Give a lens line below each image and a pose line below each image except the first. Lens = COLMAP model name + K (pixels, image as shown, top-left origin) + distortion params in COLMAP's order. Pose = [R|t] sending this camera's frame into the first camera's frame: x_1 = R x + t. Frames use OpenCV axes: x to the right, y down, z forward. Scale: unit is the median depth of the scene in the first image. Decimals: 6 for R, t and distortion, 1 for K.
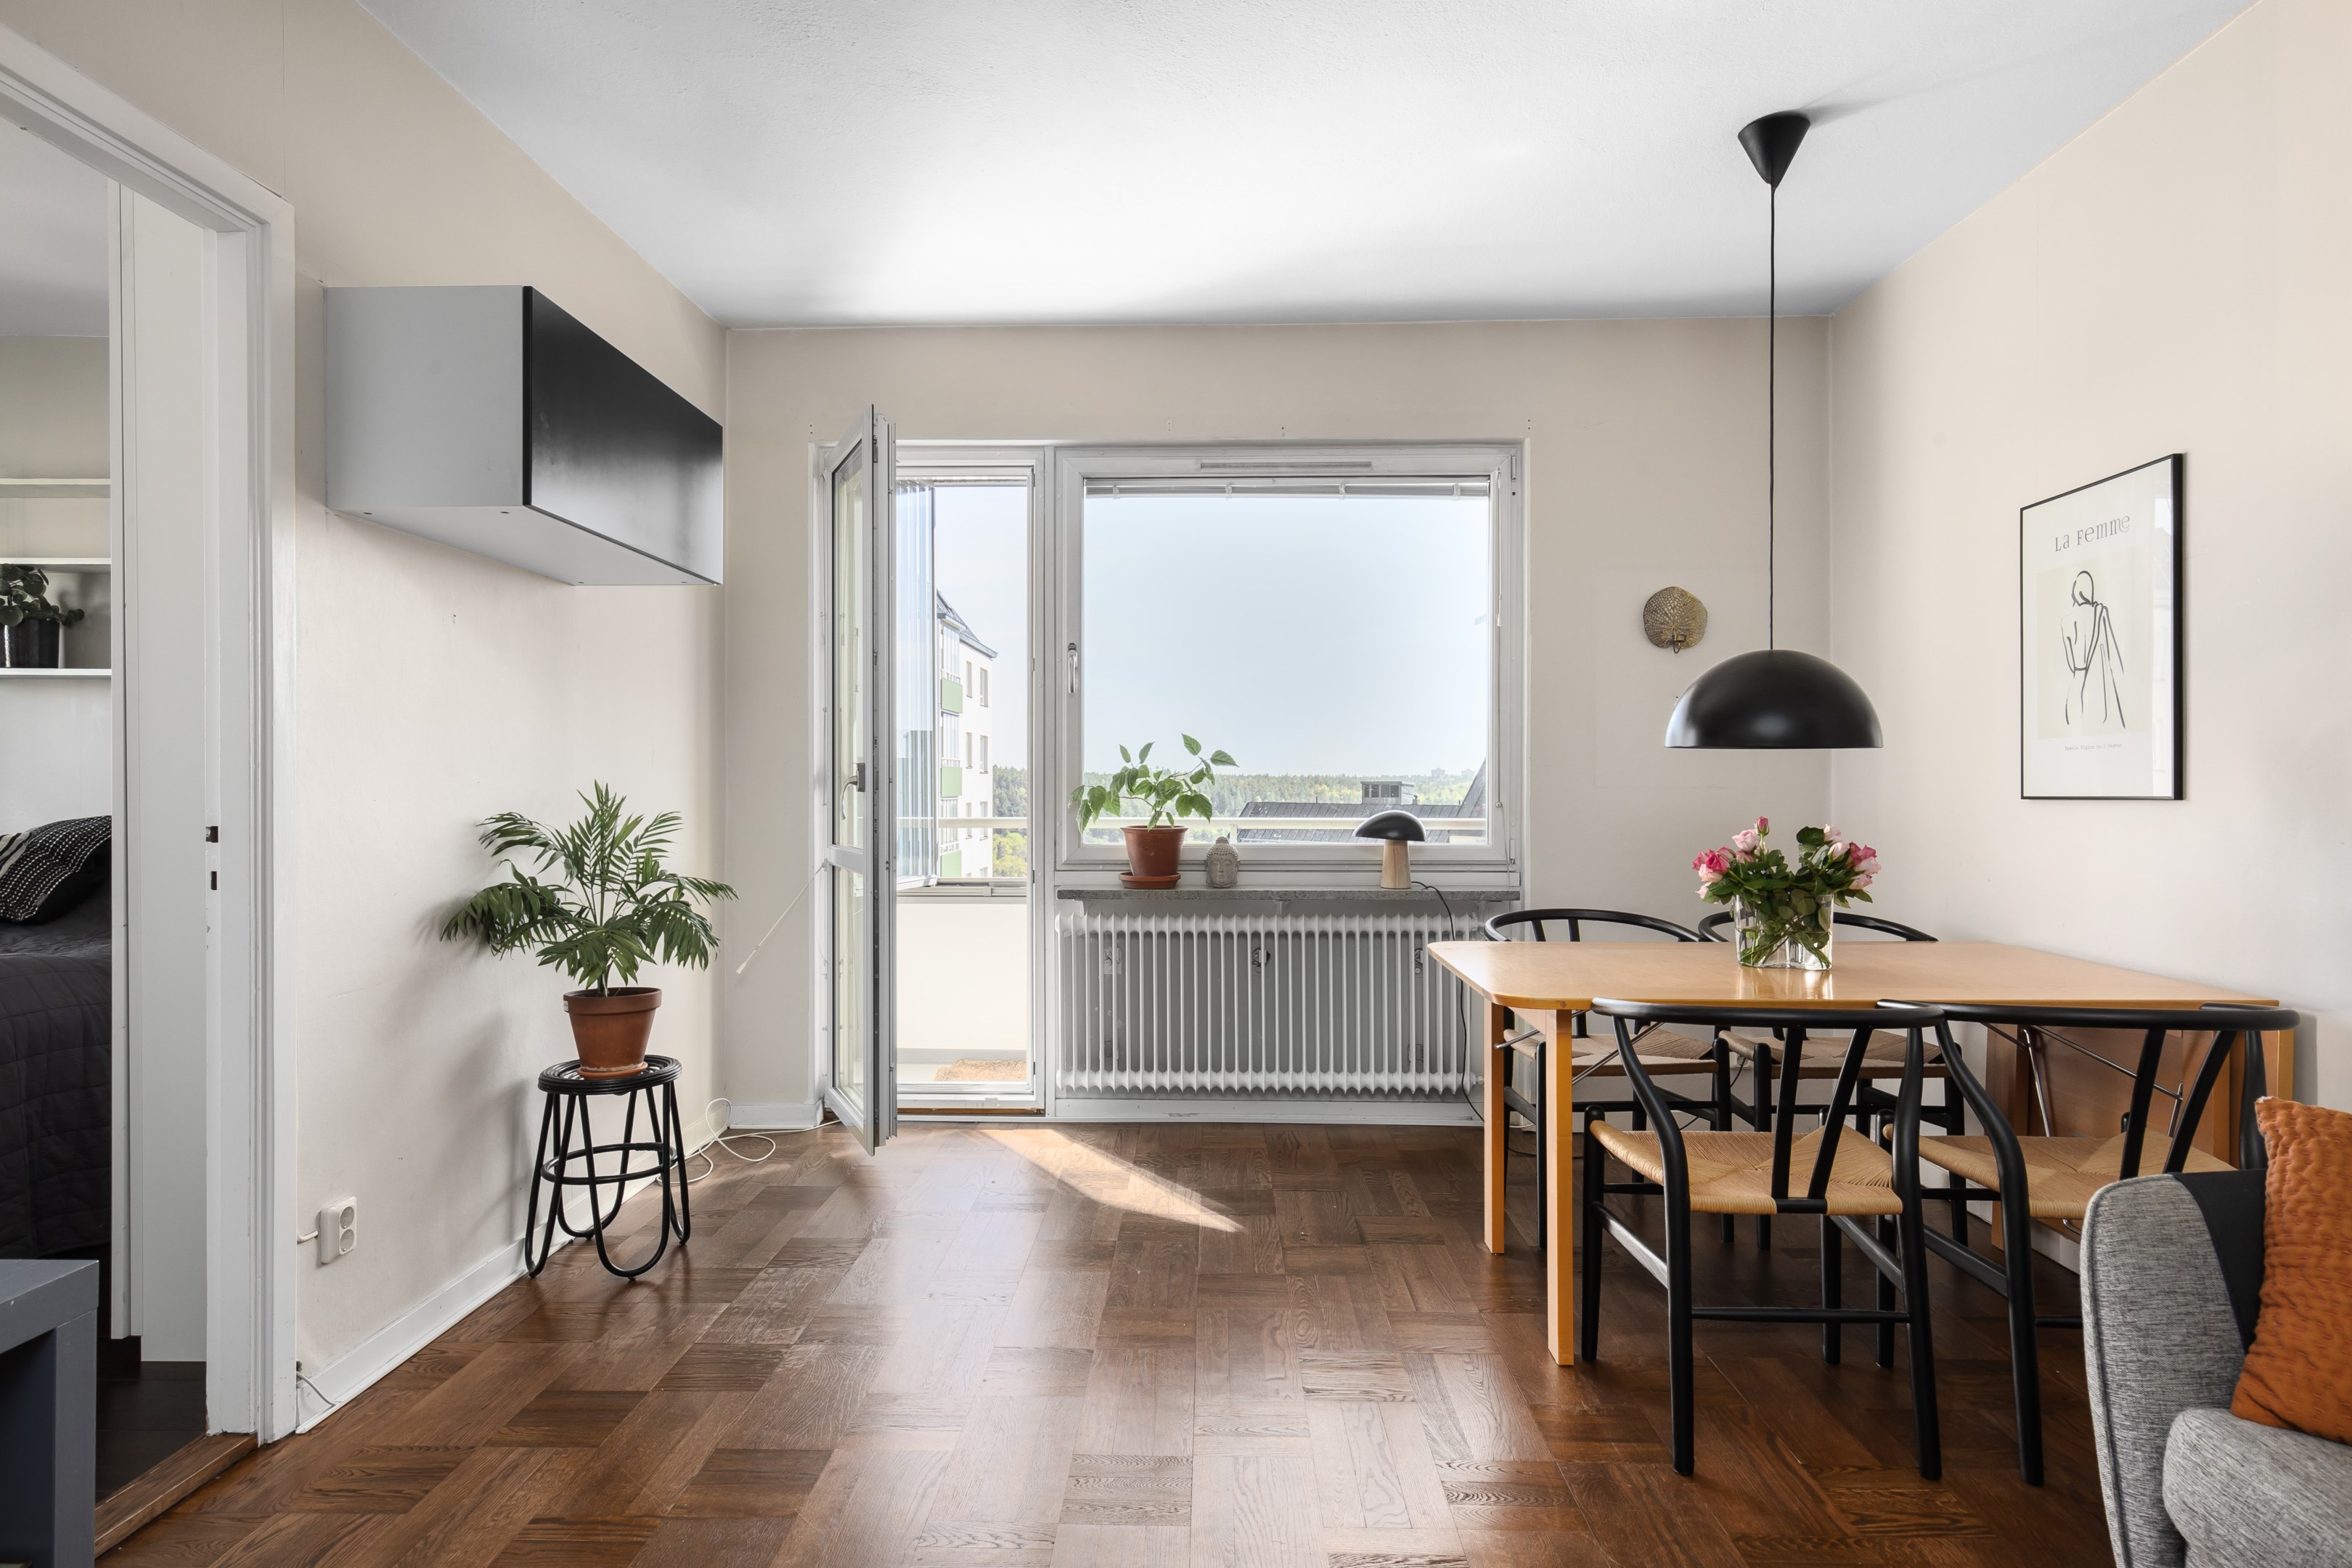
lens RADIAL K [[1317.1, 0, 1176.0], [0, 1317.1, 784.0], [0, 0, 1]] dist [0.013069, -0.001700]
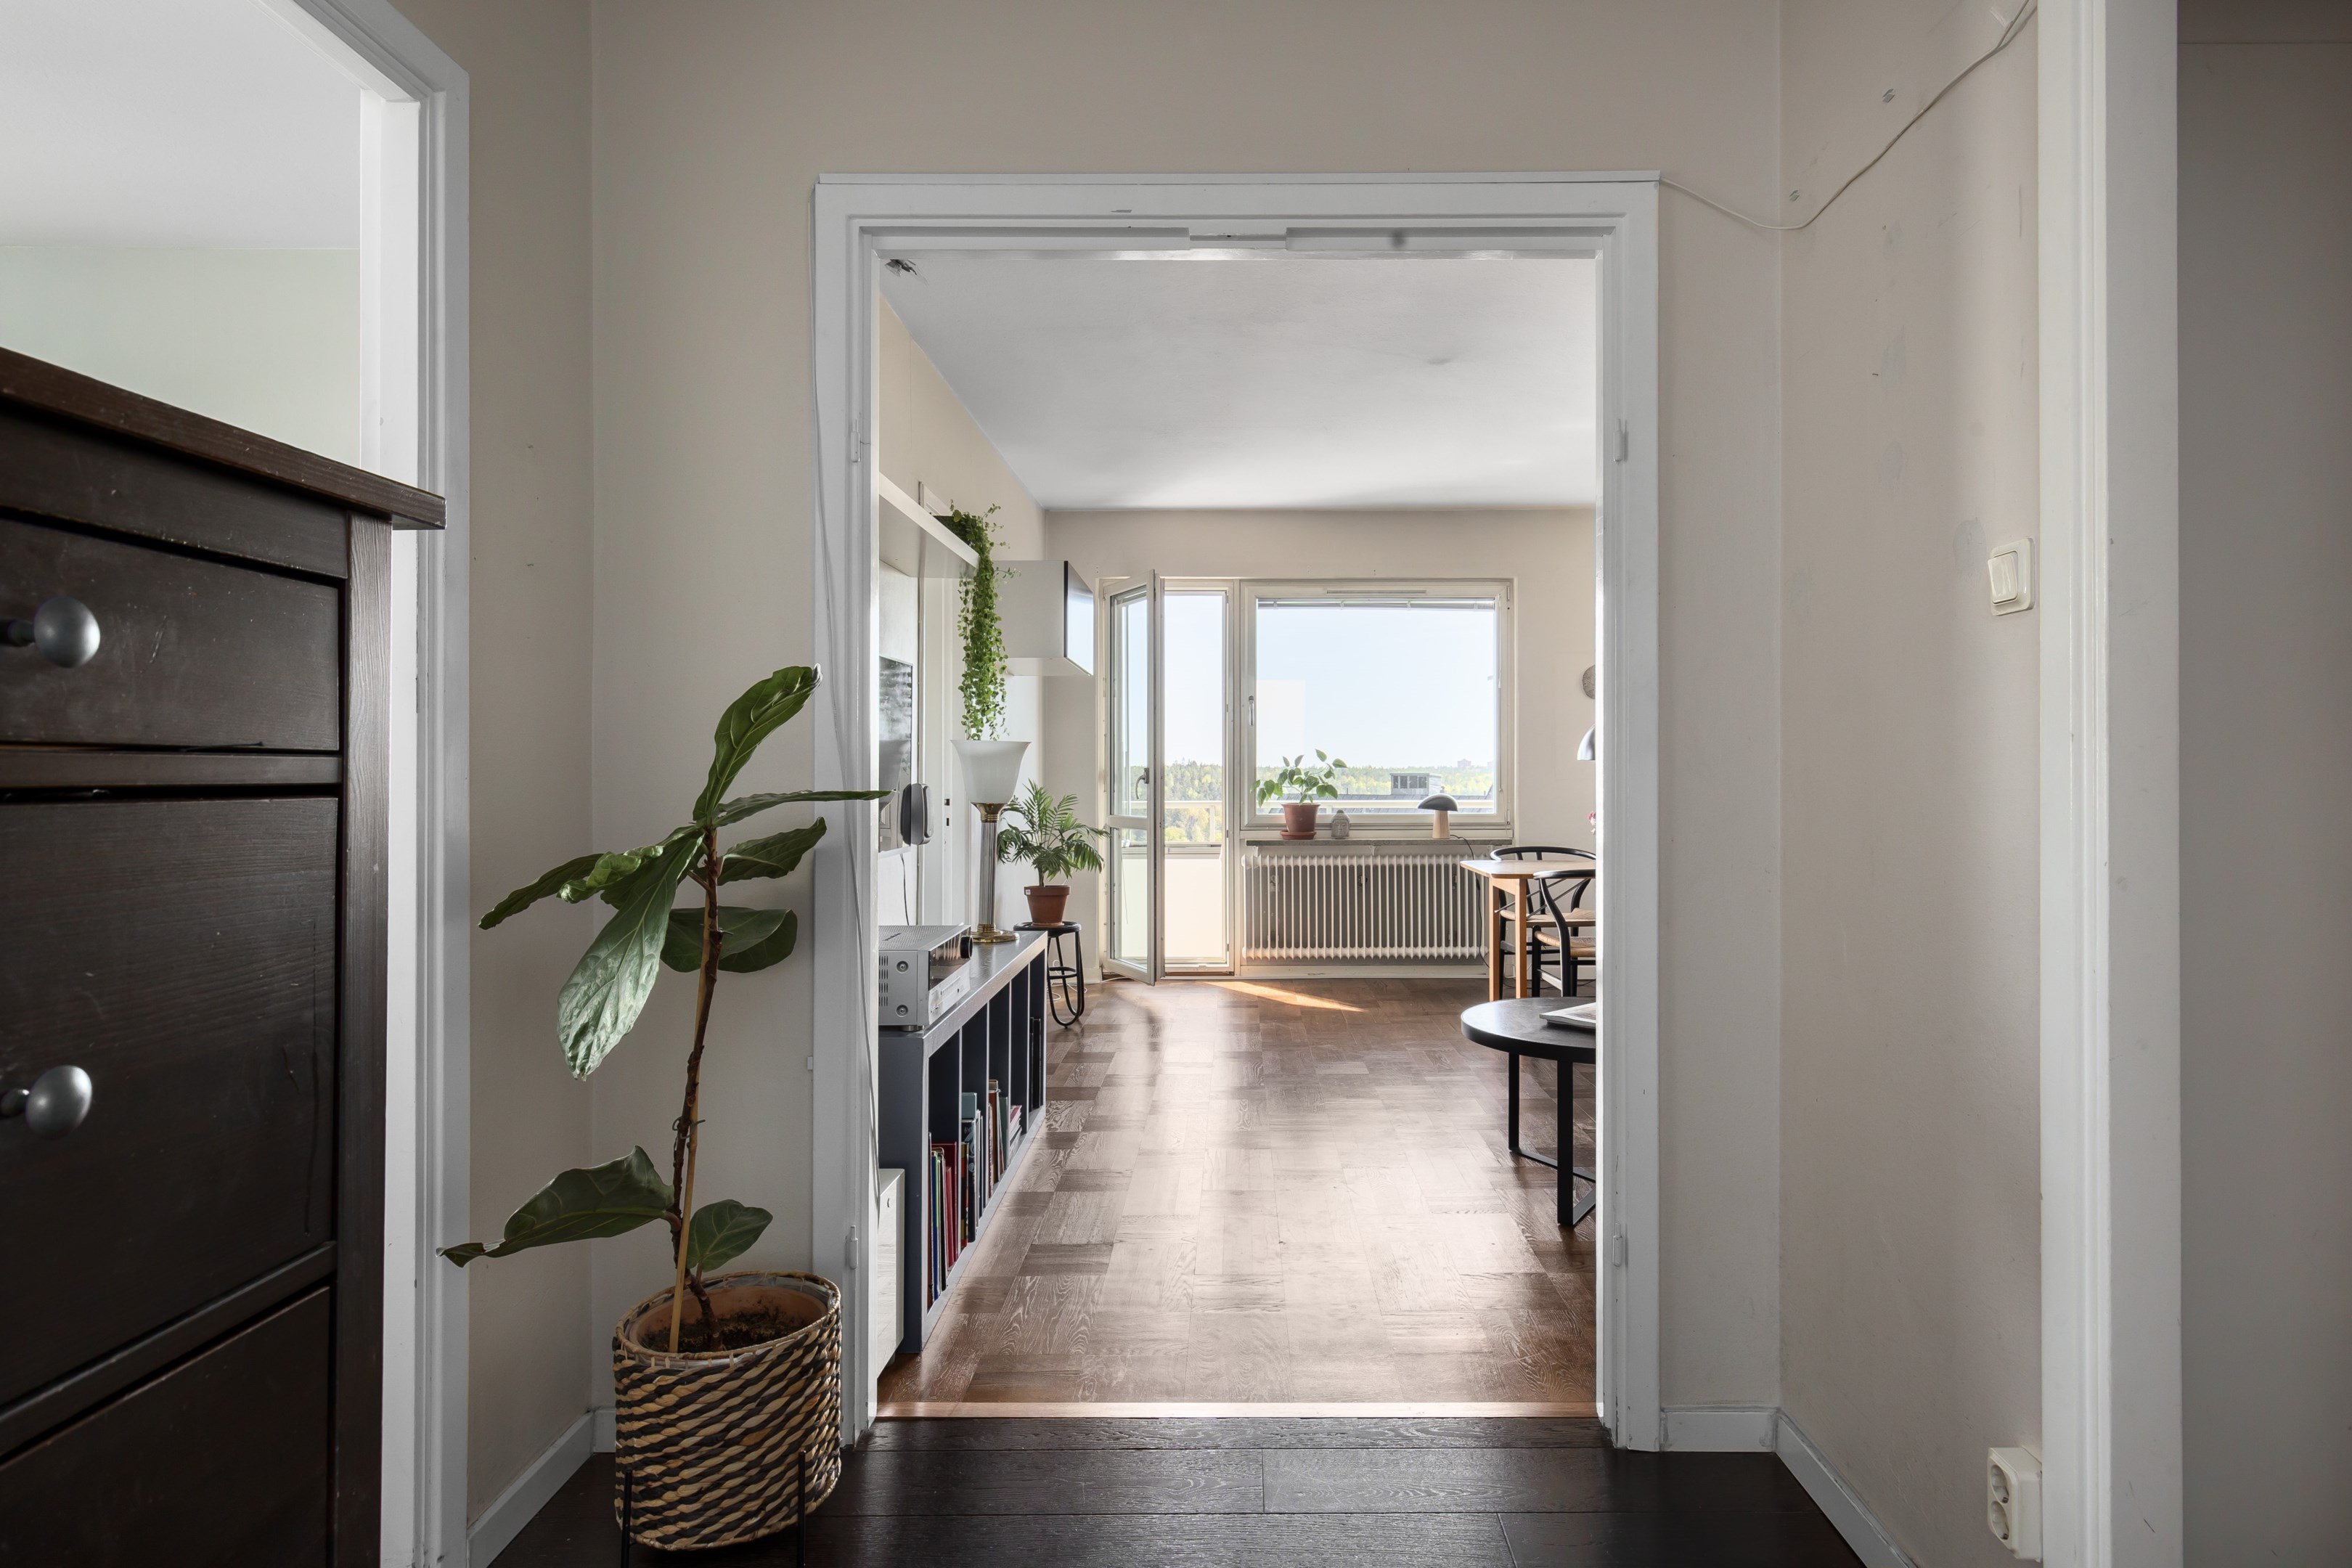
lens RADIAL K [[1318.6, 0, 1254.5], [0, 1318.6, 768.6], [0, 0, 1]] dist [0.000296, -0.000348]
pose [[0.999254, -0.001673, 0.038589, -0.176847], [0.001878, 0.999984, -0.005276, -0.005392], [-0.038579, 0.005344, 0.999241, -0.878119]]
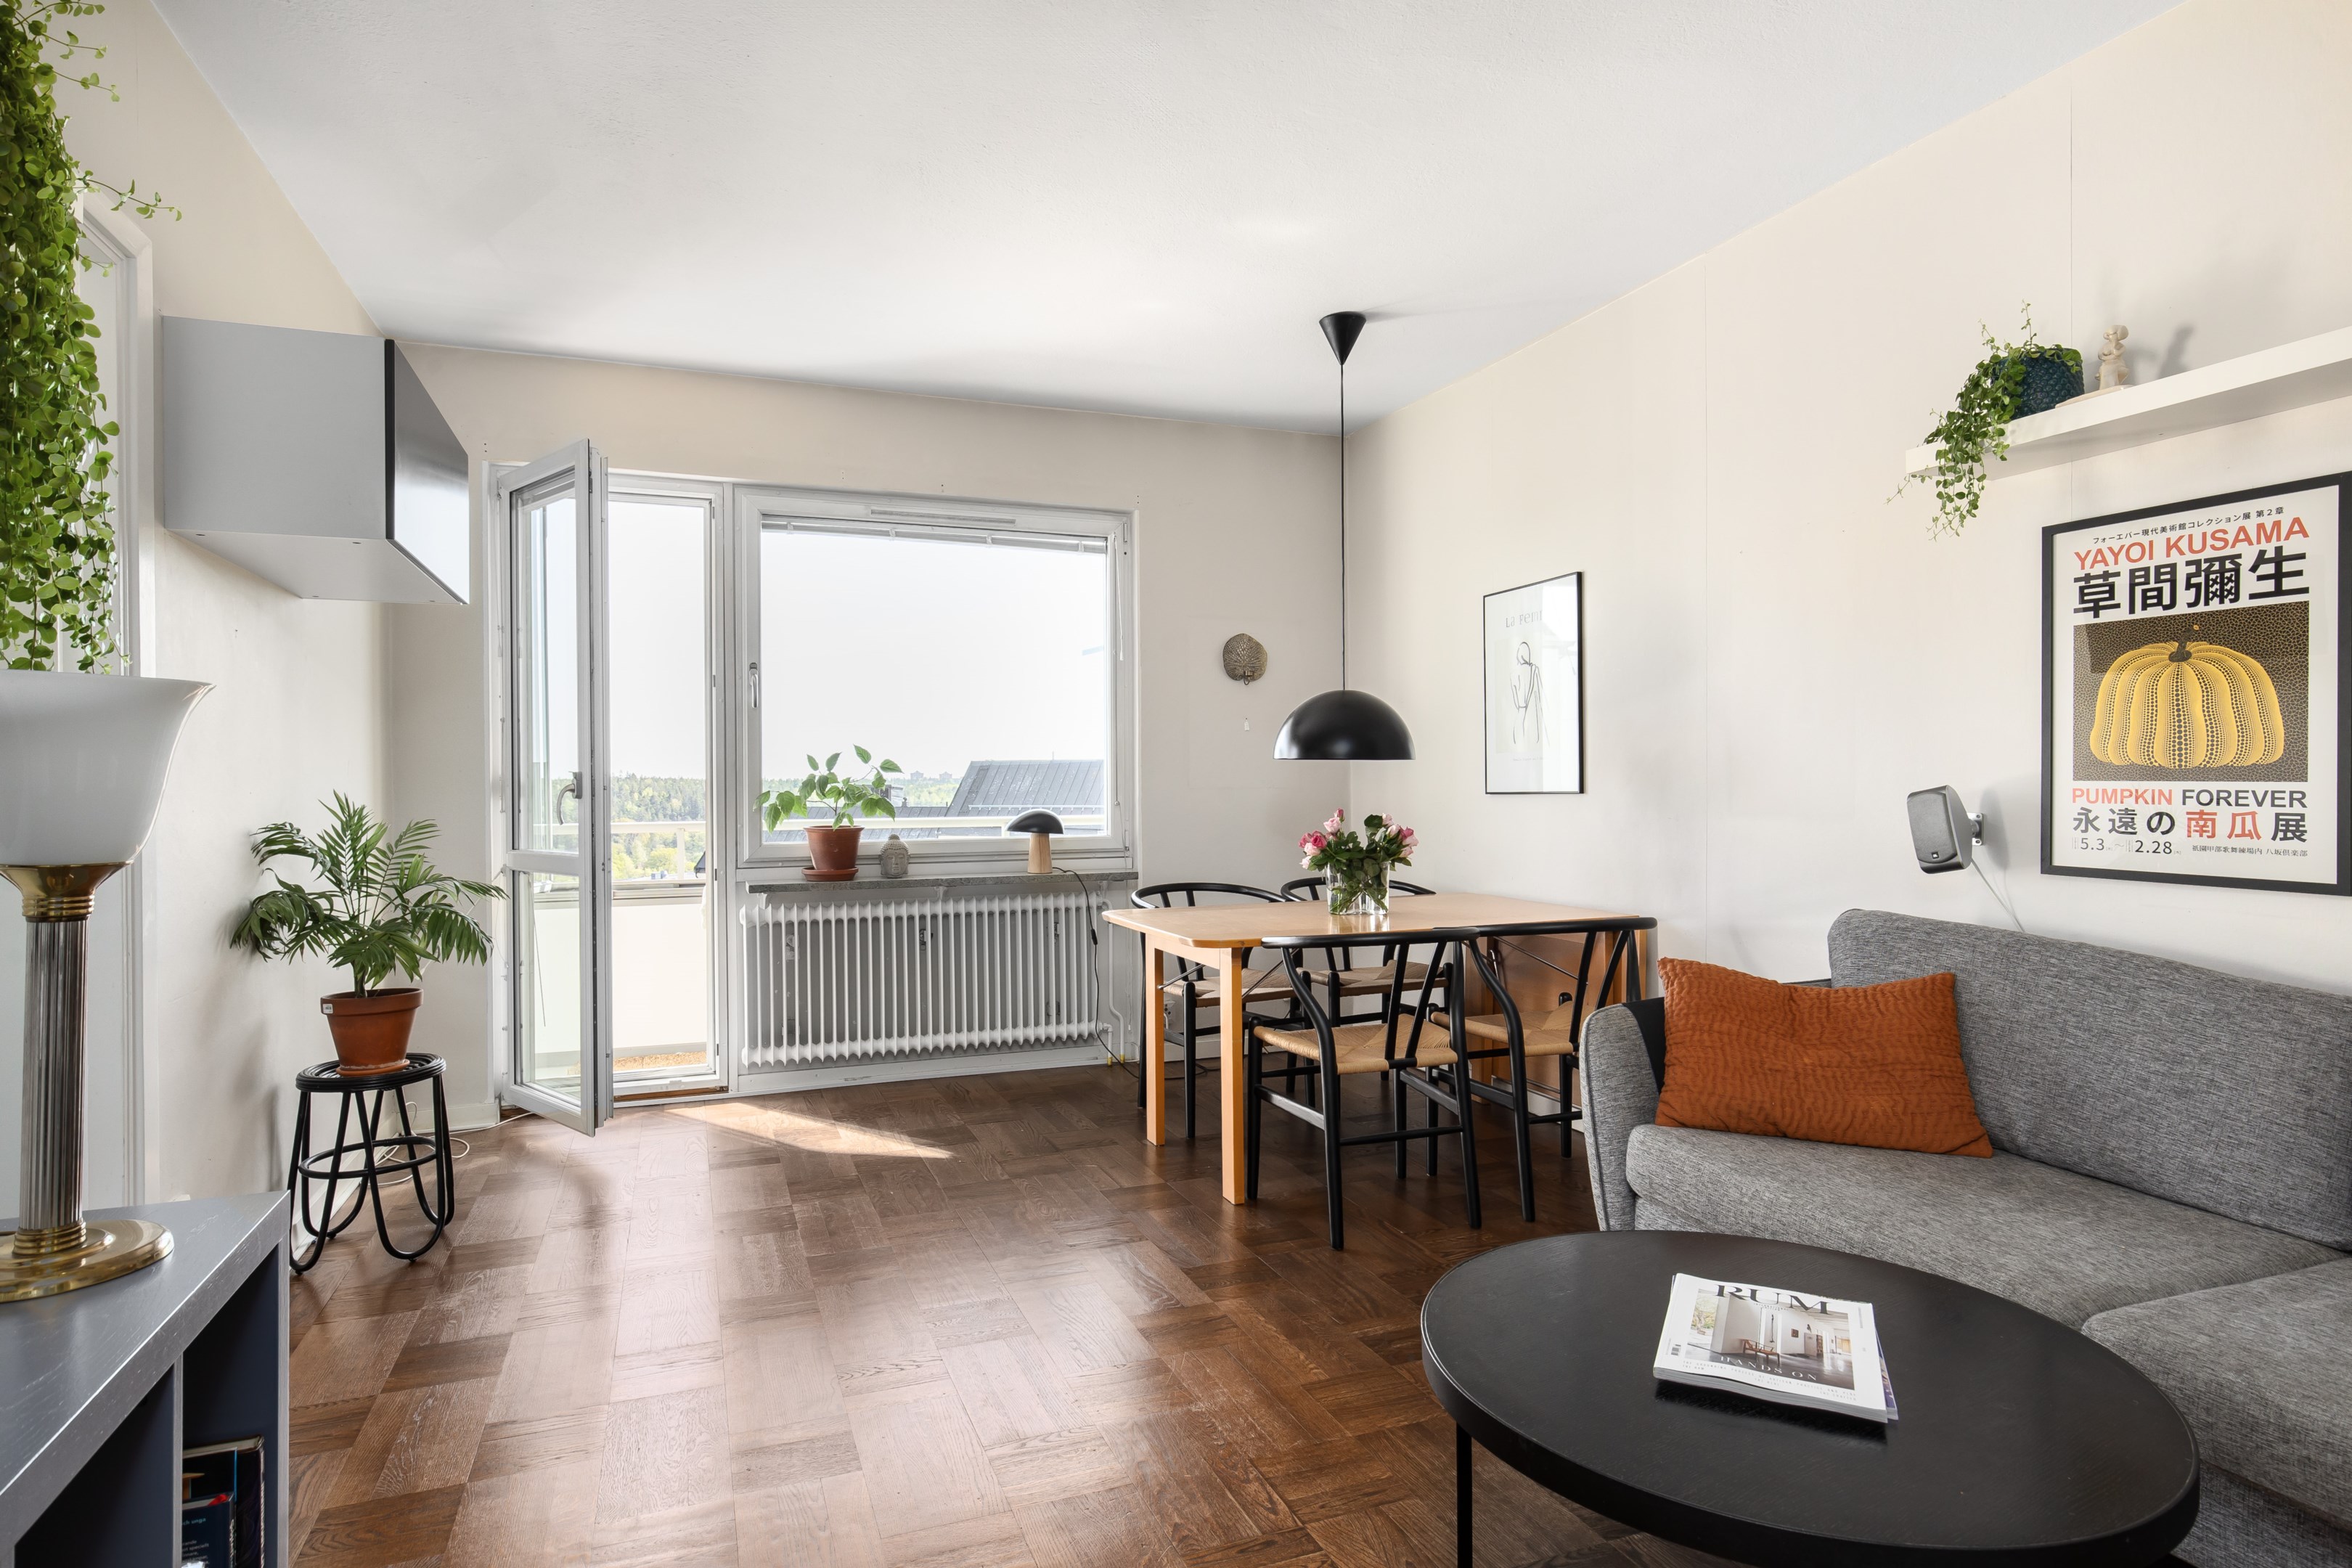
lens RADIAL K [[1266.3, 0, 1176.0], [0, 1266.3, 784.0], [0, 0, 1]] dist [0.003929, -0.000208]
pose [[0.922543, -0.007228, 0.385827, -0.205889], [0.008069, 0.999967, -0.000562, -0.001754], [-0.385811, 0.003632, 0.922571, -0.152799]]
